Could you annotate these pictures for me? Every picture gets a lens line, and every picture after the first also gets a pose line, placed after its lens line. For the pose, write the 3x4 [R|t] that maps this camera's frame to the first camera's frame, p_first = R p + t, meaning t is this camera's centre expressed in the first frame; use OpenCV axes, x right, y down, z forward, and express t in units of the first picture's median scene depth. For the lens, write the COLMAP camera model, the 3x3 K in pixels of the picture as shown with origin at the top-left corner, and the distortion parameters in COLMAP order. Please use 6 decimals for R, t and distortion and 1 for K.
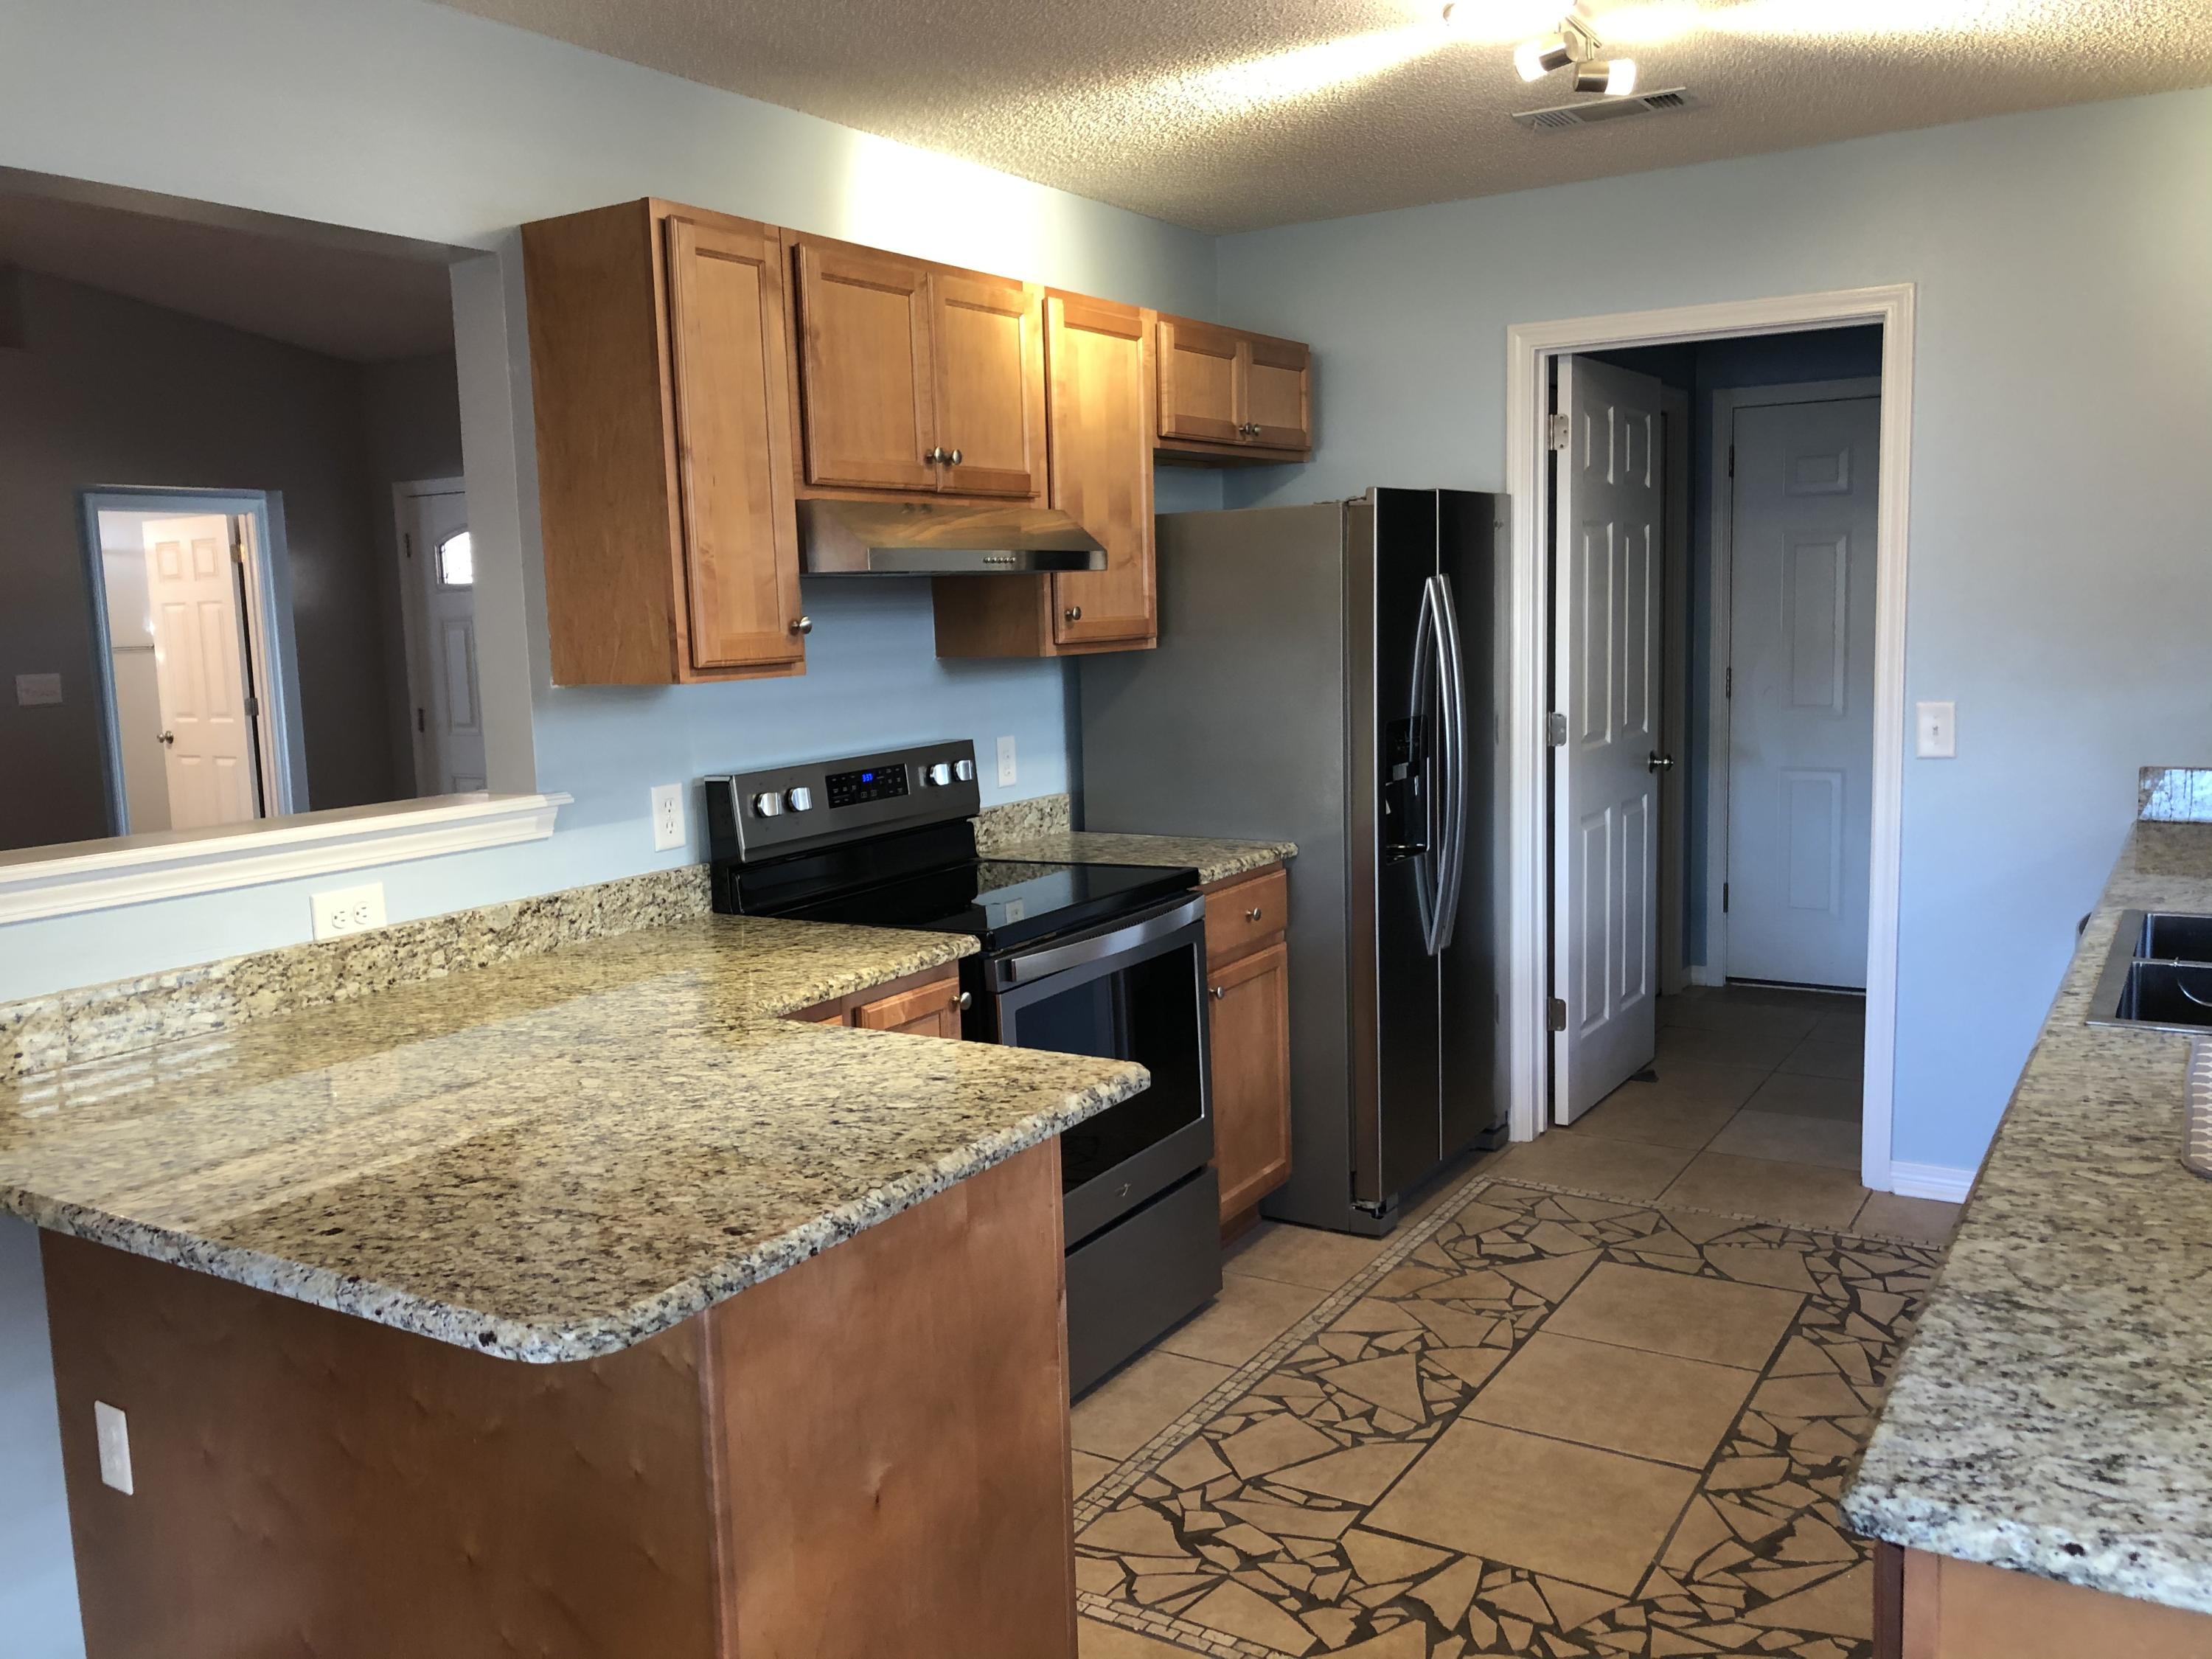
lens RADIAL K [[1830.0, 0, 1105.4], [0, 1830.0, 849.6], [0, 0, 1]] dist [0.009264, 0.010086]
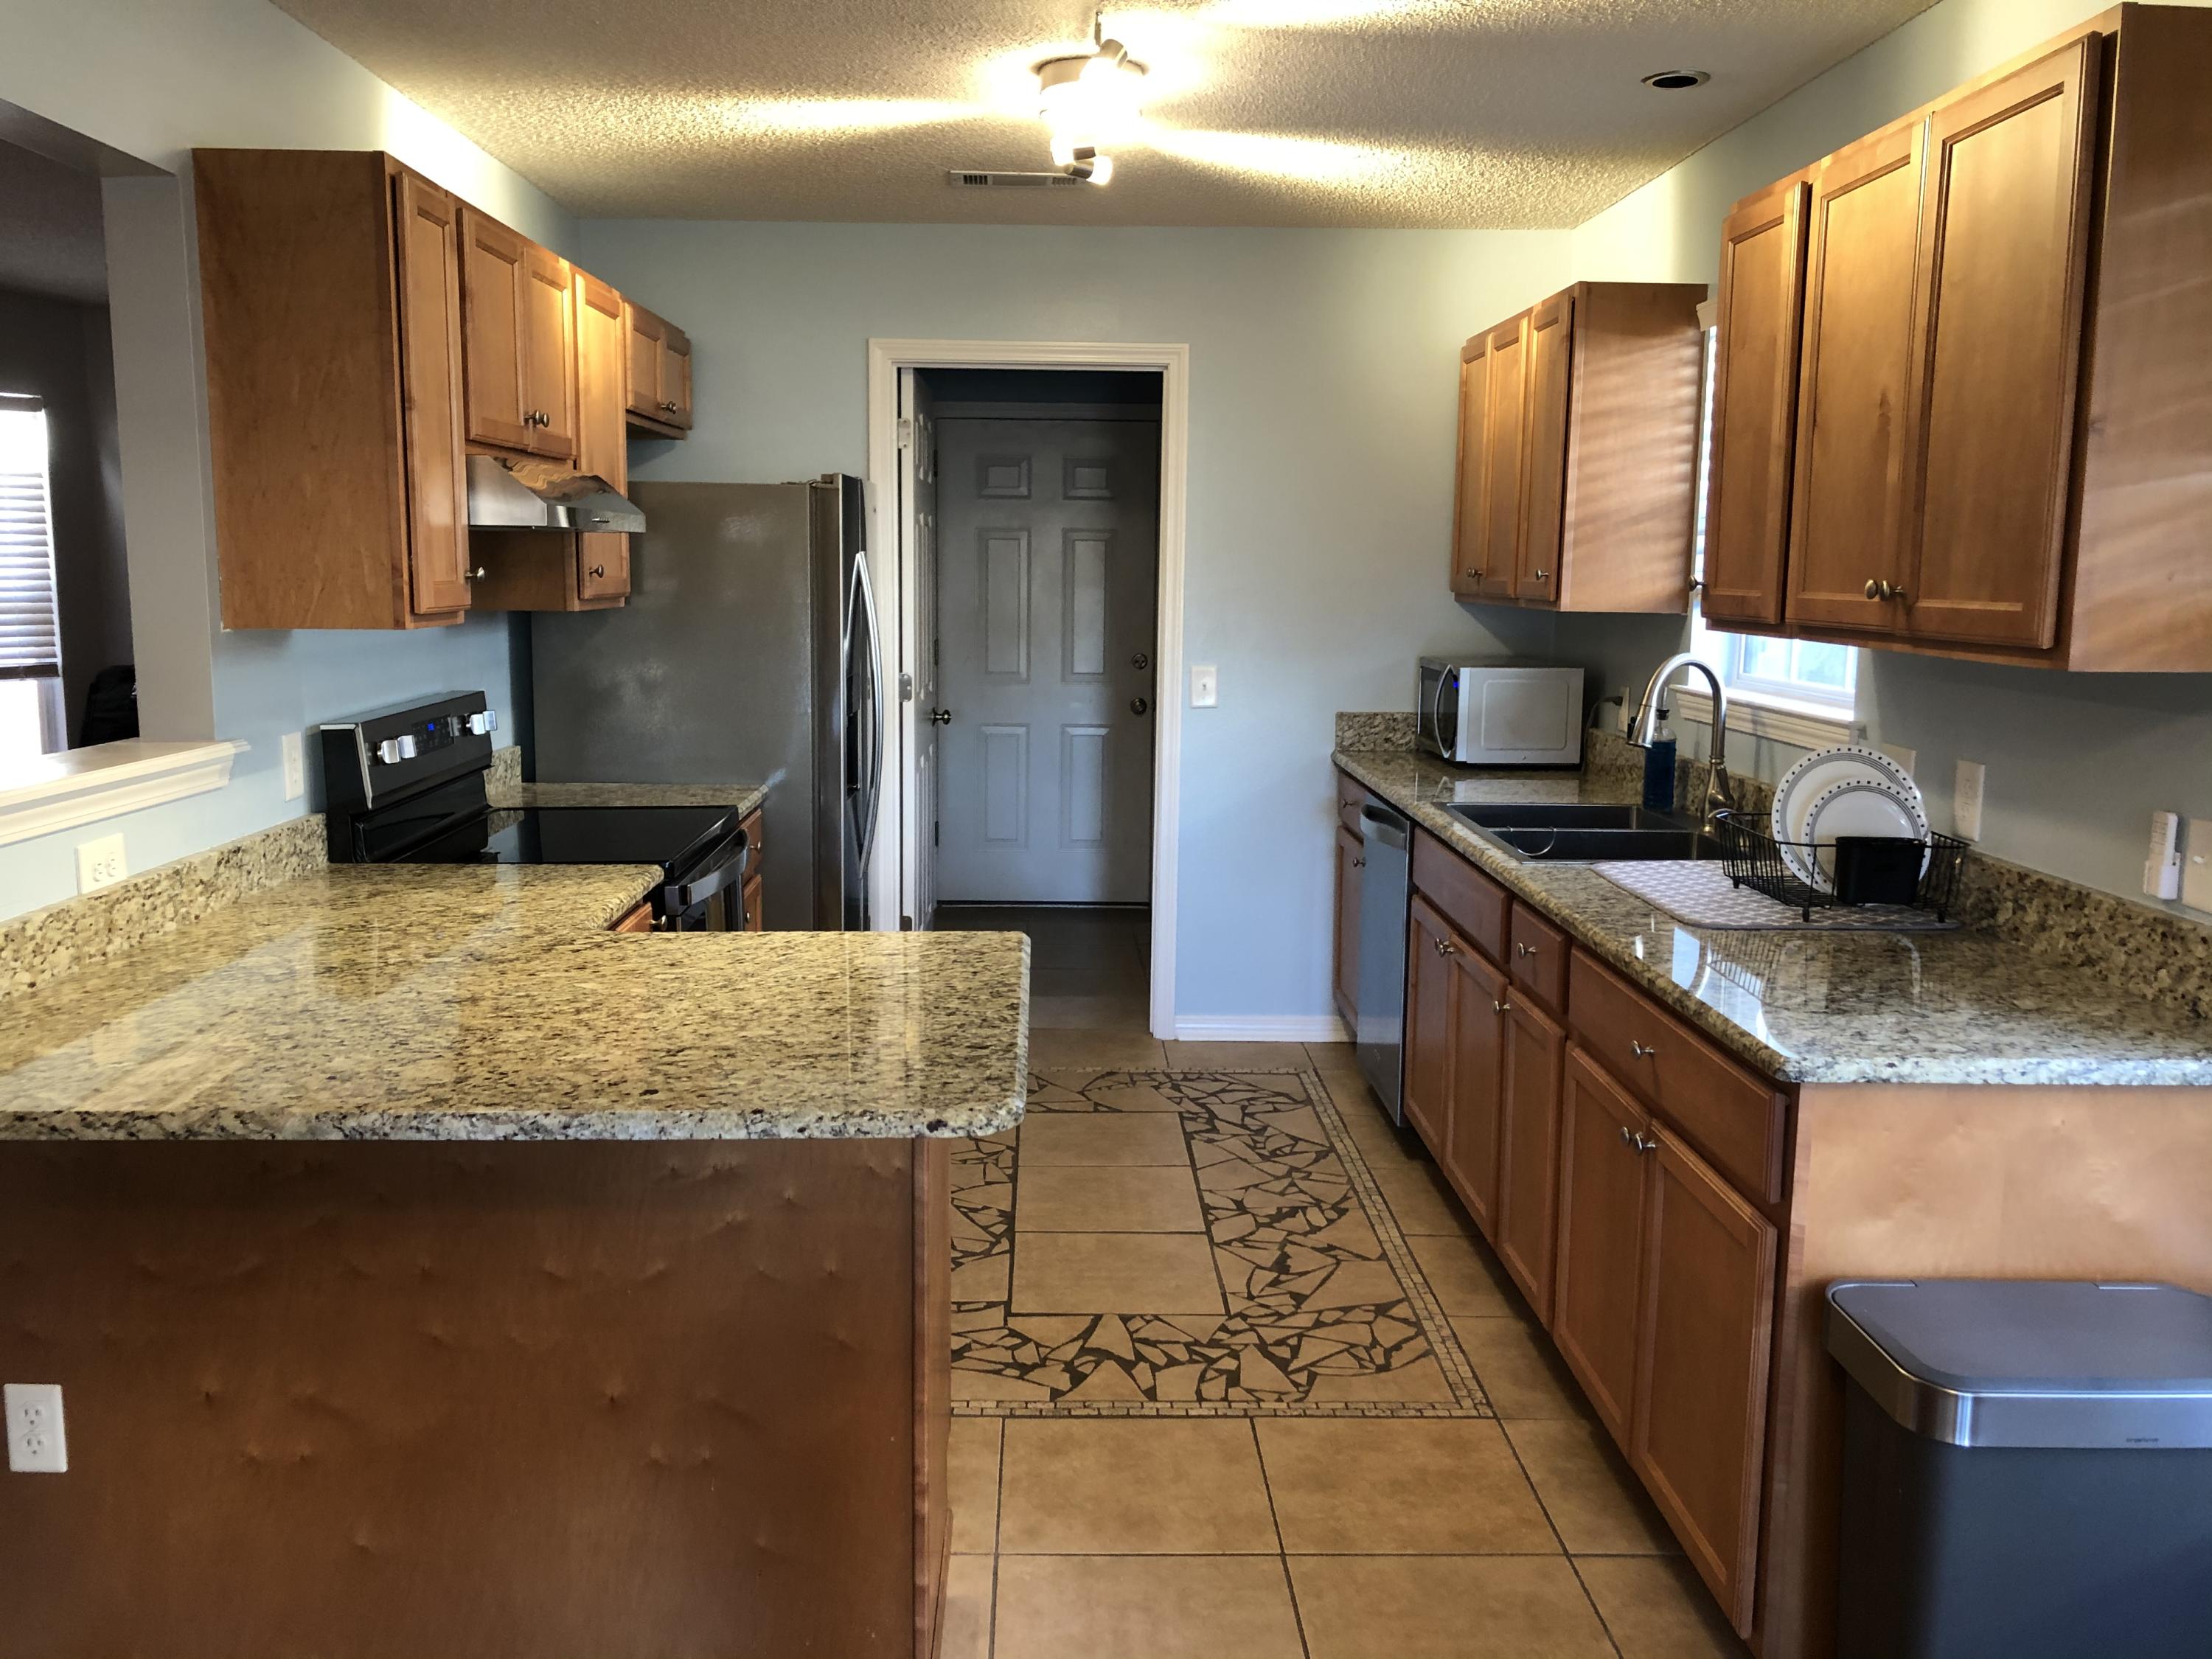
lens RADIAL K [[1805.2, 0, 1106.0], [0, 1805.2, 829.5], [0, 0, 1]] dist [0.038942, -0.000256]
pose [[0.833924, -0.044762, 0.550061, -0.493935], [0.042470, 0.998955, 0.016904, 0.022063], [-0.550242, 0.009264, 0.834954, -0.070382]]
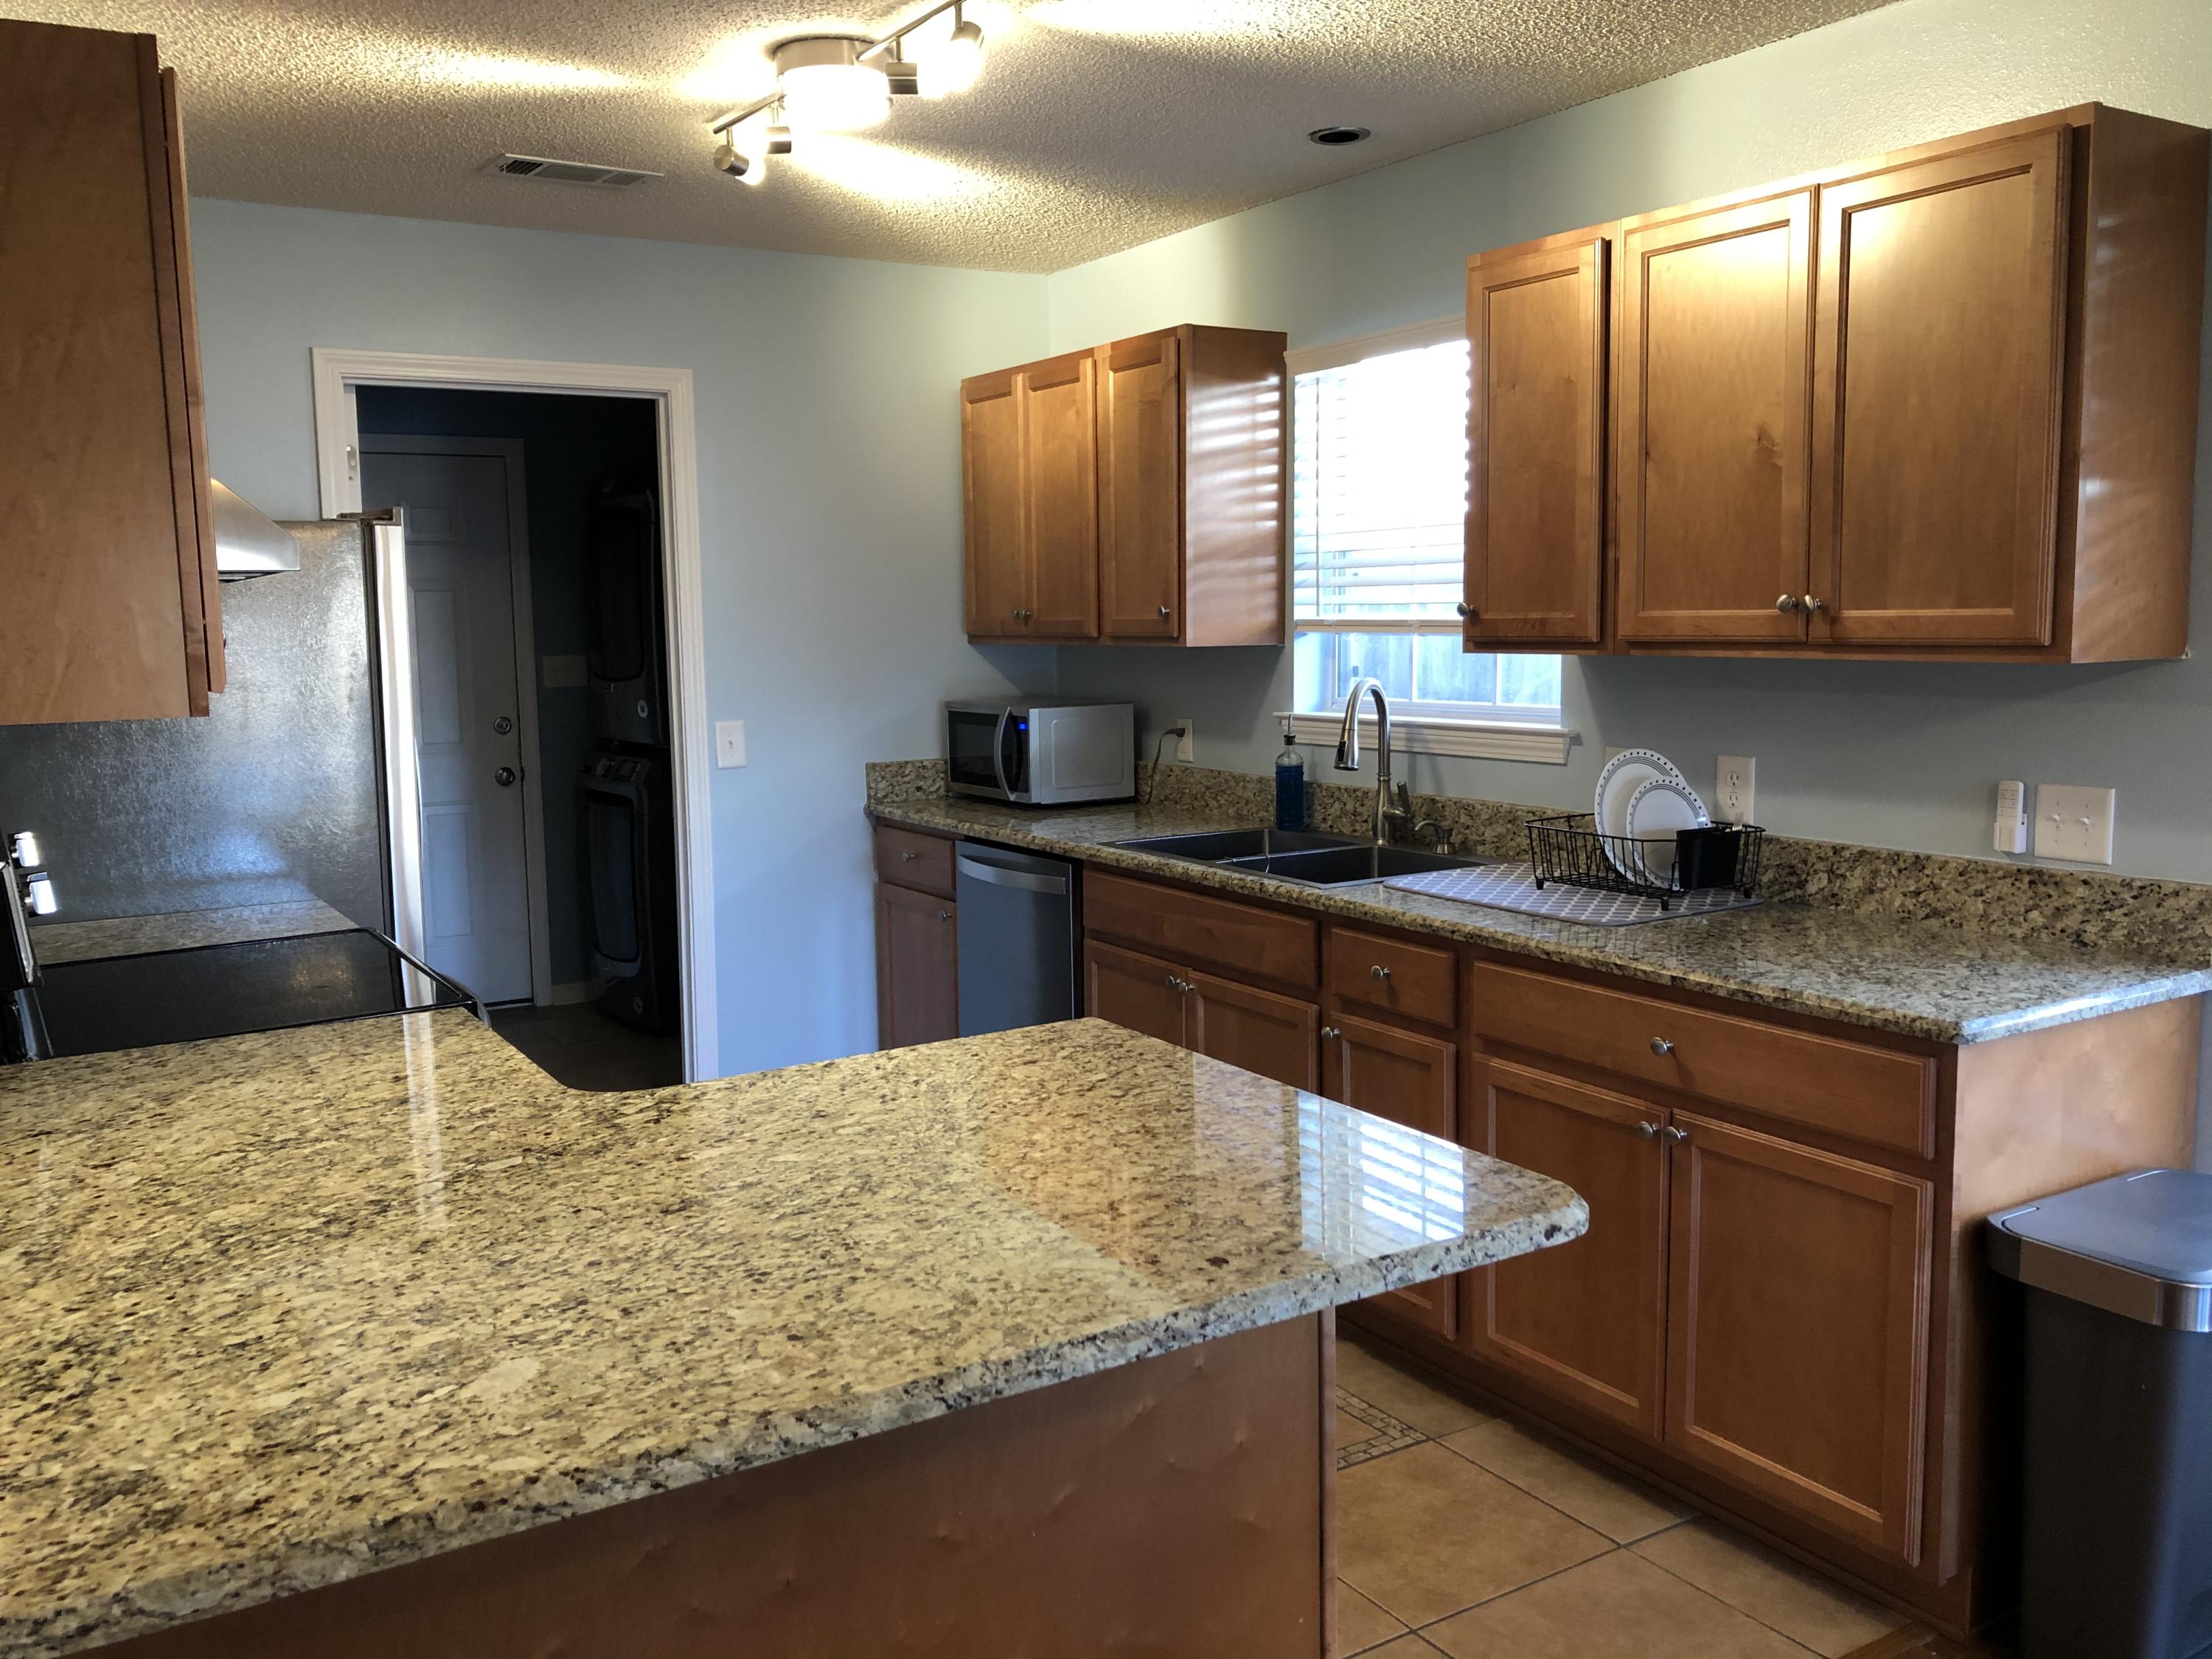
lens RADIAL K [[1792.7, 0, 1119.5], [0, 1792.7, 833.5], [0, 0, 1]] dist [0.059954, -0.059912]
pose [[0.438797, -0.090718, 0.893995, -0.752492], [0.128998, 0.990945, 0.037240, -0.025868], [-0.889279, 0.098983, 0.446526, 0.383648]]
